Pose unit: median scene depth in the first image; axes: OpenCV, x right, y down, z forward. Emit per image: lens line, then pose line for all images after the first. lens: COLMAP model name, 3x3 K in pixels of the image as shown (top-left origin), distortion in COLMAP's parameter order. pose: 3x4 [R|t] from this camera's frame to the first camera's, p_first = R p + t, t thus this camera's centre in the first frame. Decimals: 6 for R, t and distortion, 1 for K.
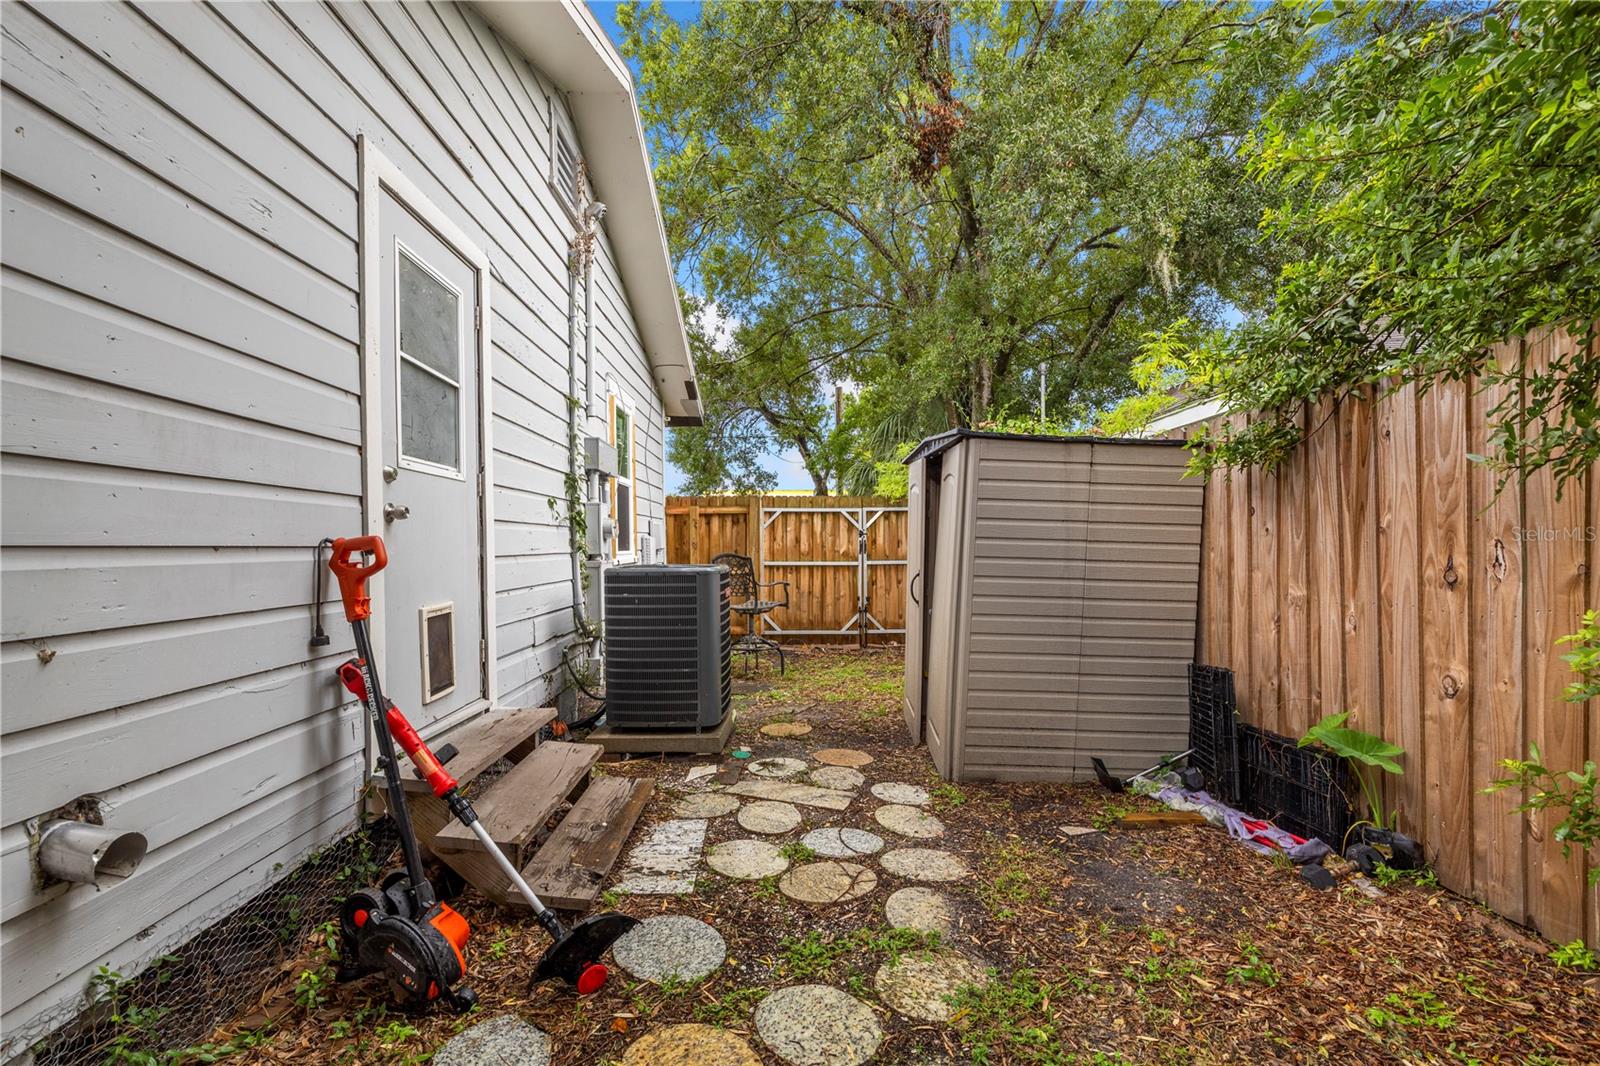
lens RADIAL K [[698.5, 0, 794.0], [0, 698.5, 529.6], [0, 0, 1]] dist [-0.049075, 0.018814]
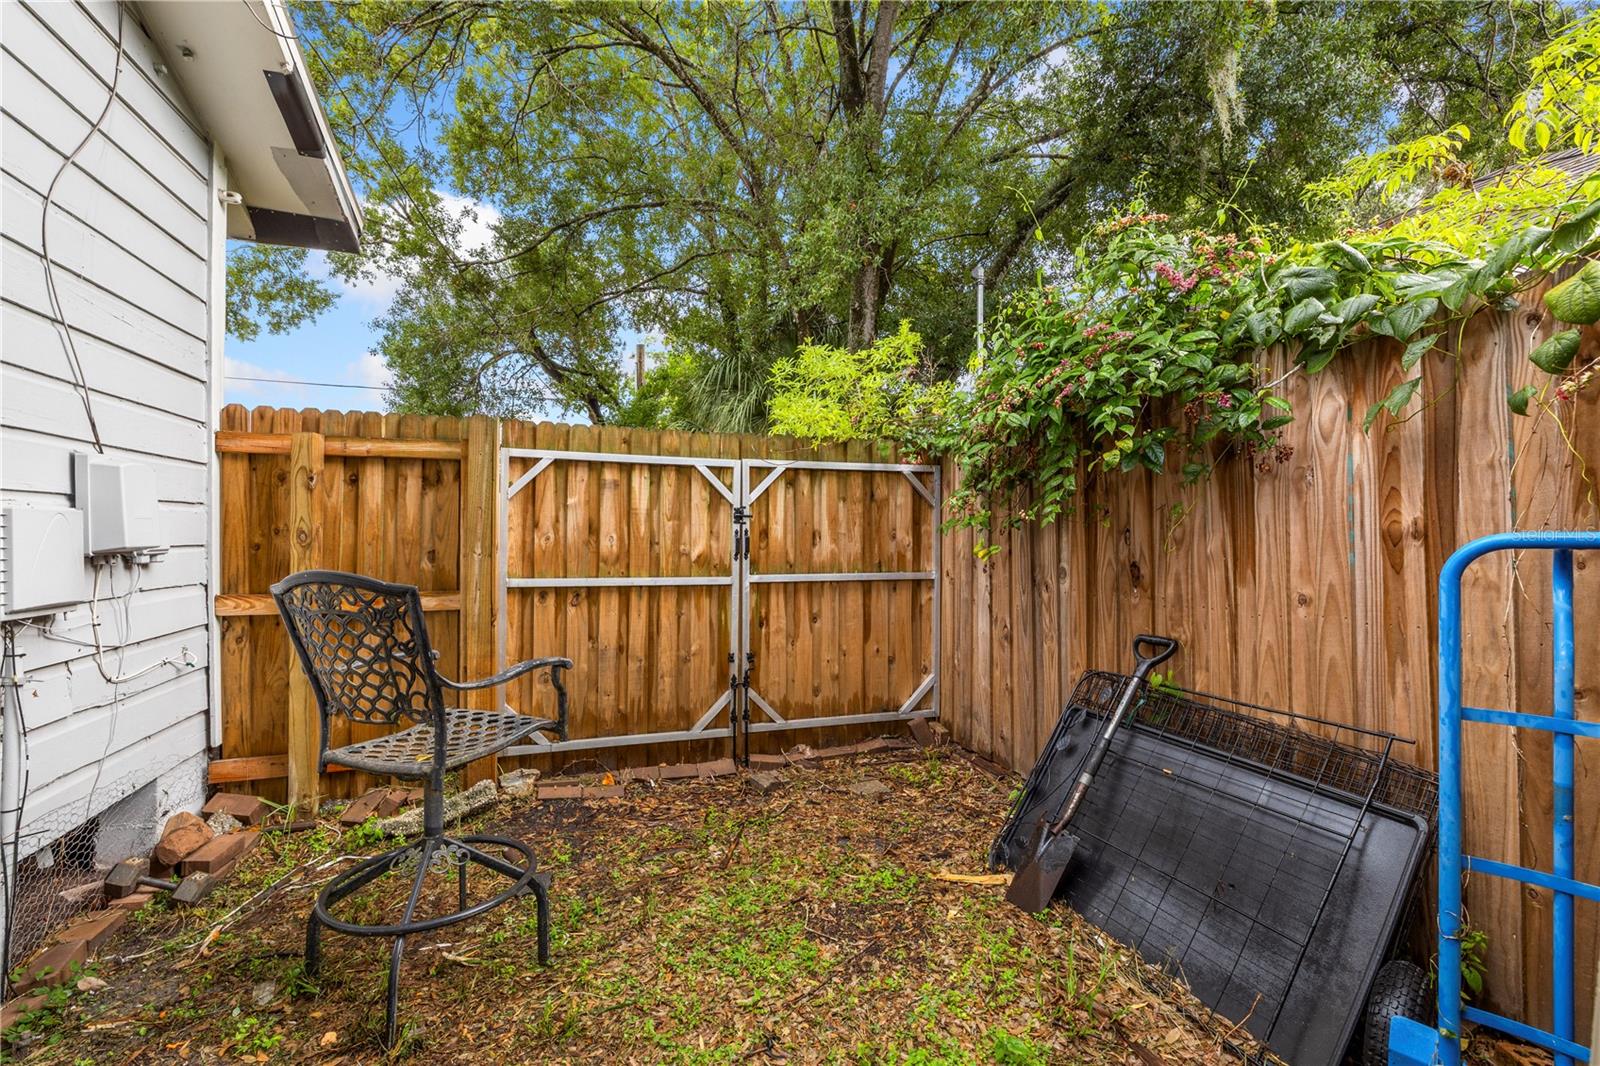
lens RADIAL K [[691.1, 0, 800.2], [0, 691.1, 528.2], [0, 0, 1]] dist [-0.002739, -0.000214]
pose [[0.952855, 0.012436, 0.303171, -0.002268], [-0.014887, 0.999872, 0.005777, 0.011062], [-0.303060, -0.010018, 0.952919, 0.556493]]
